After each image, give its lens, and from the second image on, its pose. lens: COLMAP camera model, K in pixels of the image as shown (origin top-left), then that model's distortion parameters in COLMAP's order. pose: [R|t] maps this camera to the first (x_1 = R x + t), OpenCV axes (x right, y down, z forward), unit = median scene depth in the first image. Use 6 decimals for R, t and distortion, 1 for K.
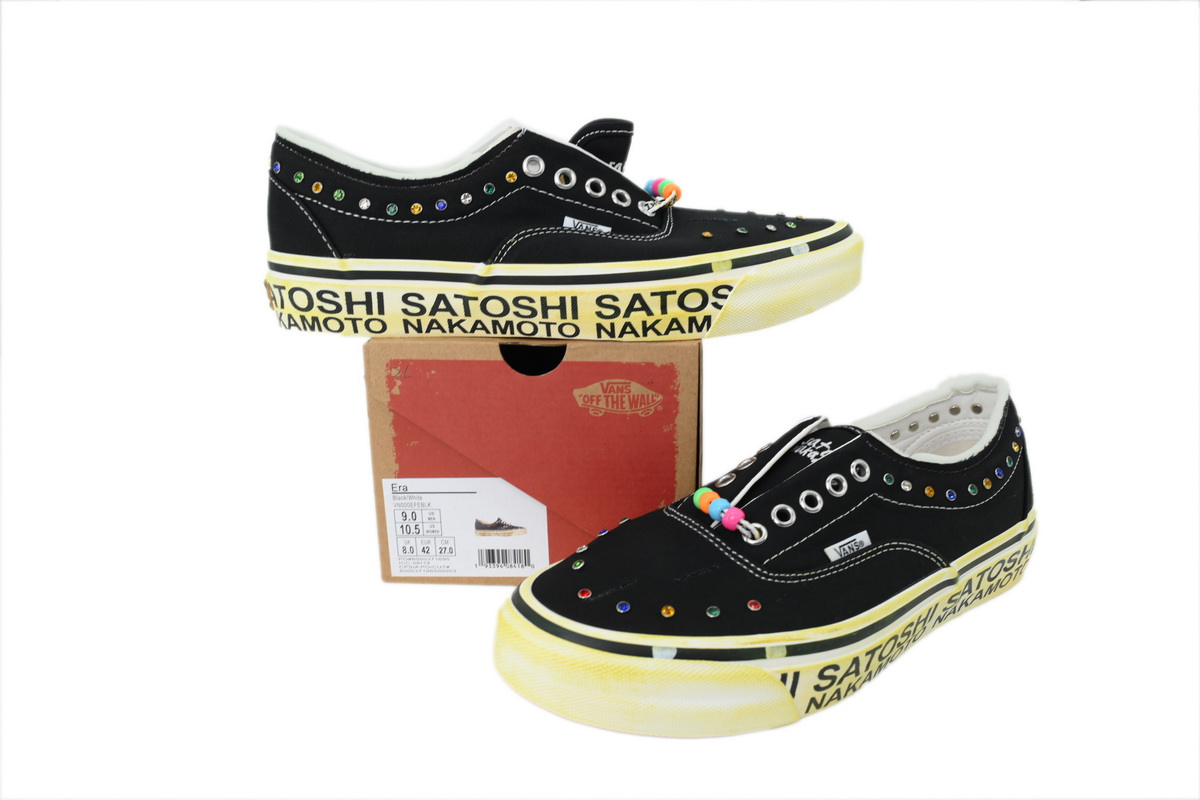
lens RADIAL K [[1009.0, 0, 600.0], [0, 1009.0, 400.0], [0, 0, 1]] dist [0.093174, -0.002785]
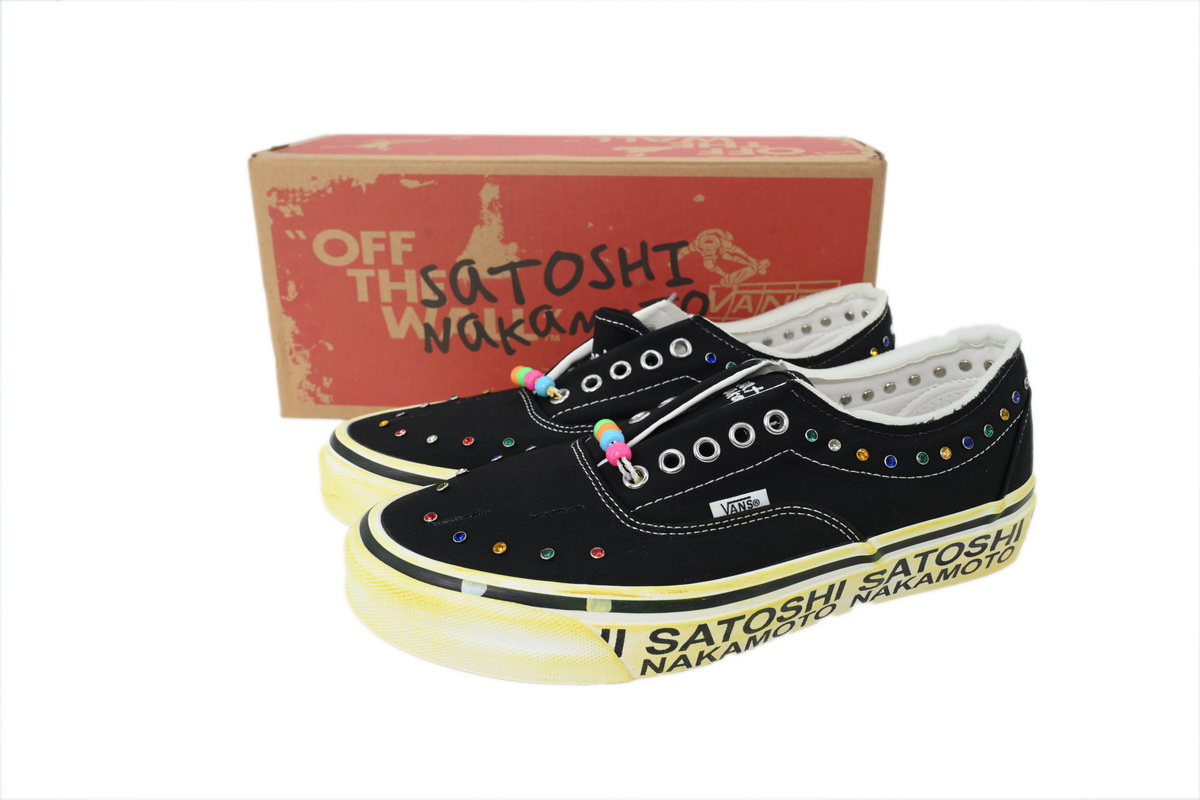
lens RADIAL K [[1009.0, 0, 600.0], [0, 1009.0, 400.0], [0, 0, 1]] dist [0.093174, -0.002785]
pose [[0.962563, 0.107067, -0.249016, 0.339774], [-0.085911, 0.991824, 0.094358, -0.020062], [0.257083, -0.069433, 0.963892, 0.117635]]
